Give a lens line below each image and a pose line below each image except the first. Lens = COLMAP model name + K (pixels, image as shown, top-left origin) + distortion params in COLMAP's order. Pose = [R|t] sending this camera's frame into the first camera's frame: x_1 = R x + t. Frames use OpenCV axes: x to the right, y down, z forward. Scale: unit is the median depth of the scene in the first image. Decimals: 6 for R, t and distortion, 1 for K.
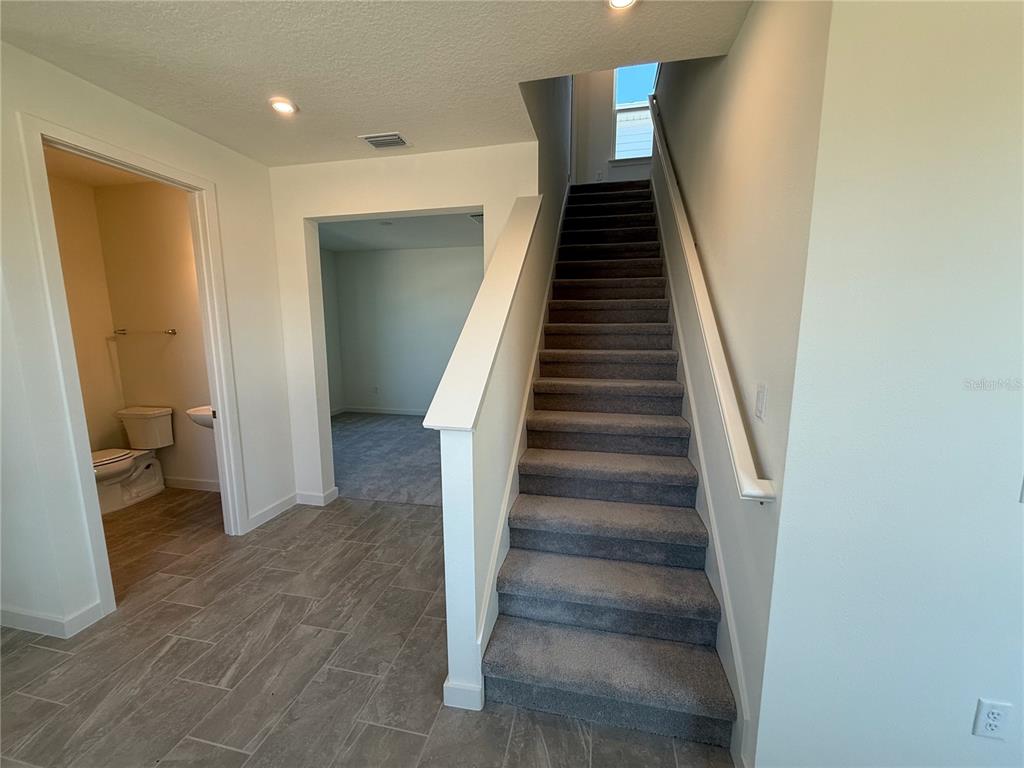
lens RADIAL K [[409.0, 0, 510.1], [0, 409.0, 385.1], [0, 0, 1]] dist [0.000564, -0.000052]
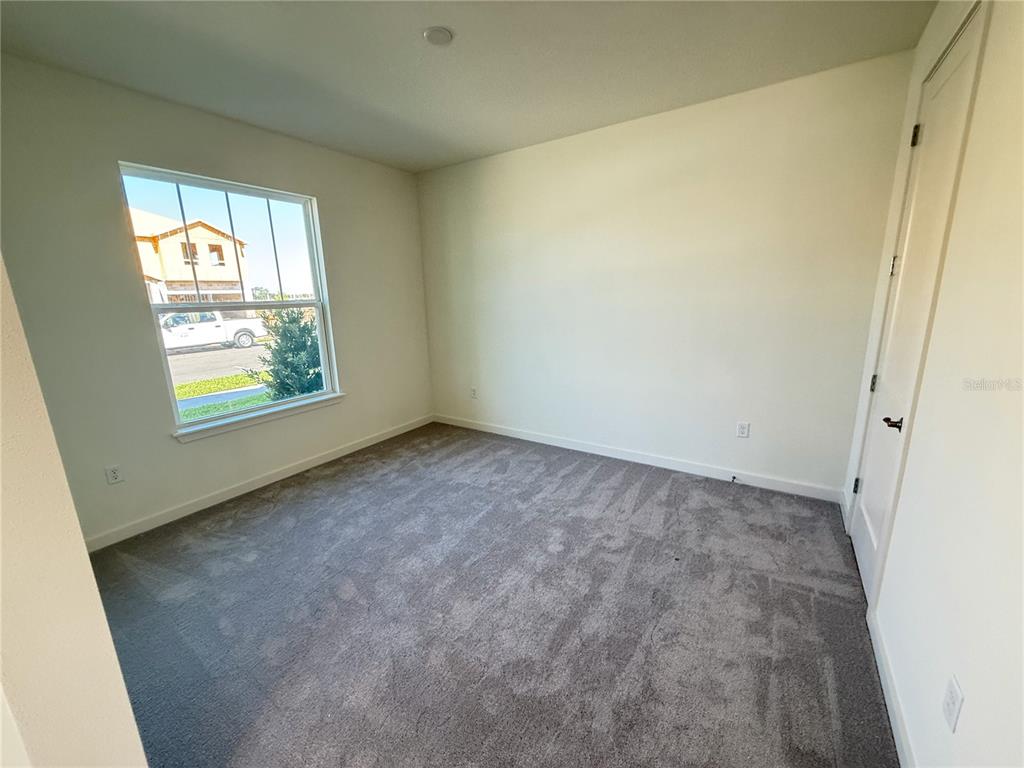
lens RADIAL K [[409.0, 0, 512.3], [0, 409.0, 383.5], [0, 0, 1]] dist [0.000564, -0.000052]
pose [[0.934503, 0.053290, -0.351943, -0.125051], [-0.026693, 0.996437, 0.079999, -0.143106], [0.354953, -0.065365, 0.932596, 1.080021]]
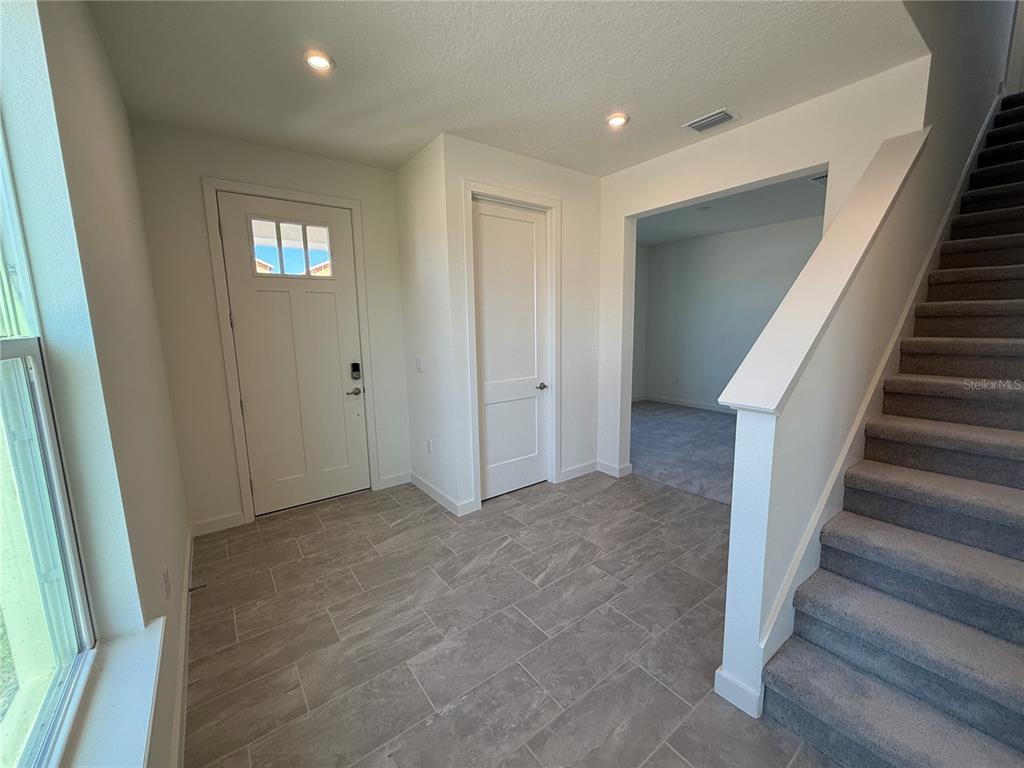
lens RADIAL K [[409.0, 0, 509.2], [0, 409.0, 384.8], [0, 0, 1]] dist [0.000564, -0.000052]
pose [[0.754656, 0.087235, -0.650295, 0.024164], [-0.078862, 0.995997, 0.042093, 0.027756], [0.651364, 0.019518, 0.758515, -0.045744]]
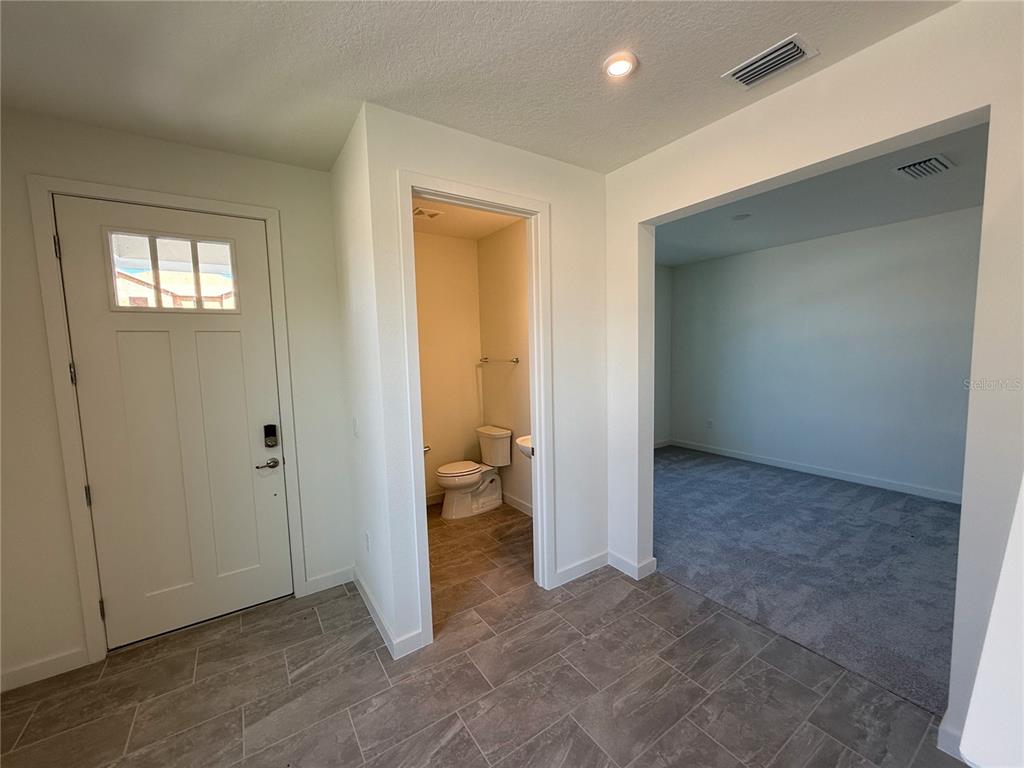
lens RADIAL K [[409.0, 0, 509.1], [0, 409.0, 385.0], [0, 0, 1]] dist [0.000564, -0.000052]
pose [[0.720378, 0.043792, -0.692198, -0.126545], [-0.075688, 0.997008, -0.015694, -0.062019], [0.689440, 0.063697, 0.721537, 0.286447]]
